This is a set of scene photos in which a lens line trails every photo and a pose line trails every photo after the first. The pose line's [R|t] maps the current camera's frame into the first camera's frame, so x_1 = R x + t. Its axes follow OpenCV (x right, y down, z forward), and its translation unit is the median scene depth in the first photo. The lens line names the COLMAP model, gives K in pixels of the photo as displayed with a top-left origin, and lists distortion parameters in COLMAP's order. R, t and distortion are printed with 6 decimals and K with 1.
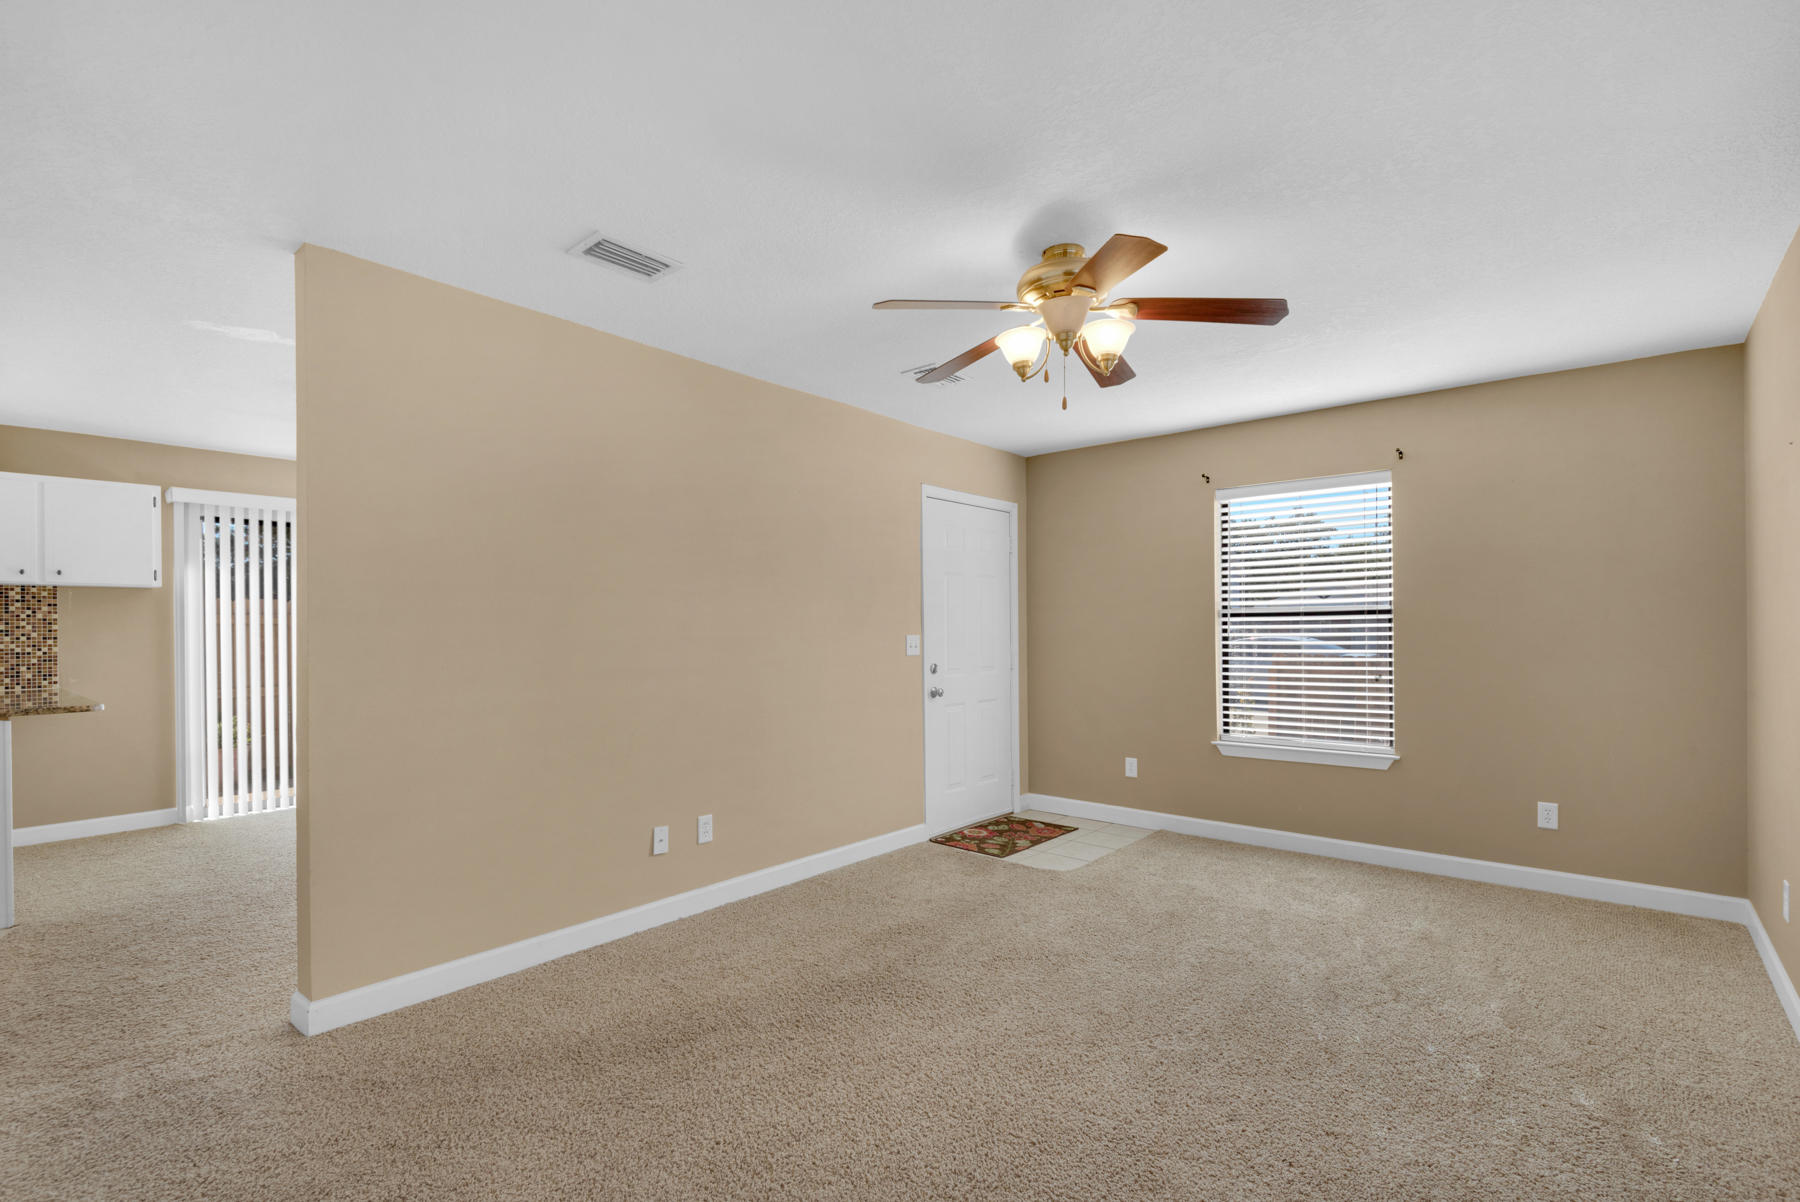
lens RADIAL K [[837.8, 0, 890.7], [0, 837.8, 633.7], [0, 0, 1]] dist [0.001360, 0.000220]
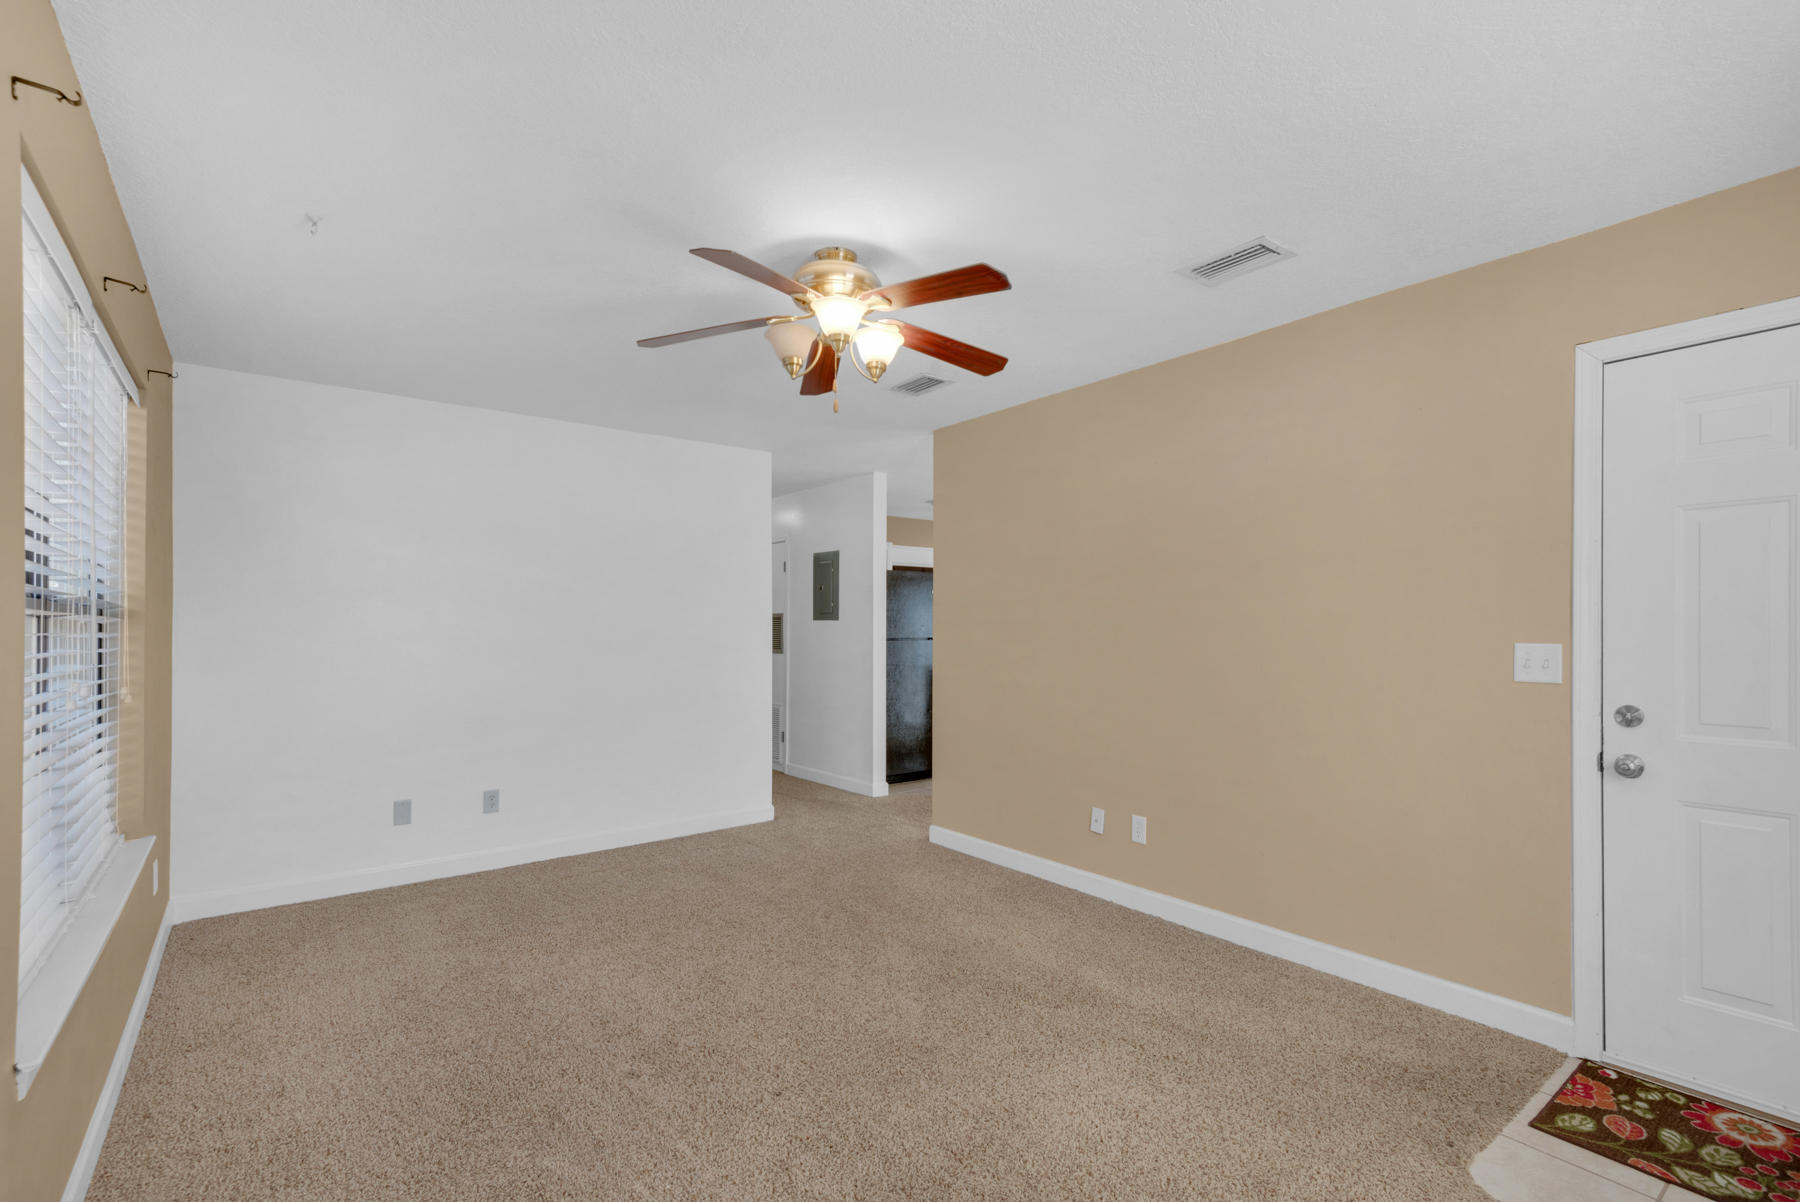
lens RADIAL K [[818.2, 0, 894.9], [0, 818.2, 618.3], [0, 0, 1]] dist [0.000926, -0.000019]
pose [[-0.221824, -0.010133, -0.975034, 0.628293], [-0.003823, 0.999947, -0.009522, -0.008032], [0.975079, 0.001615, -0.221851, 0.726281]]
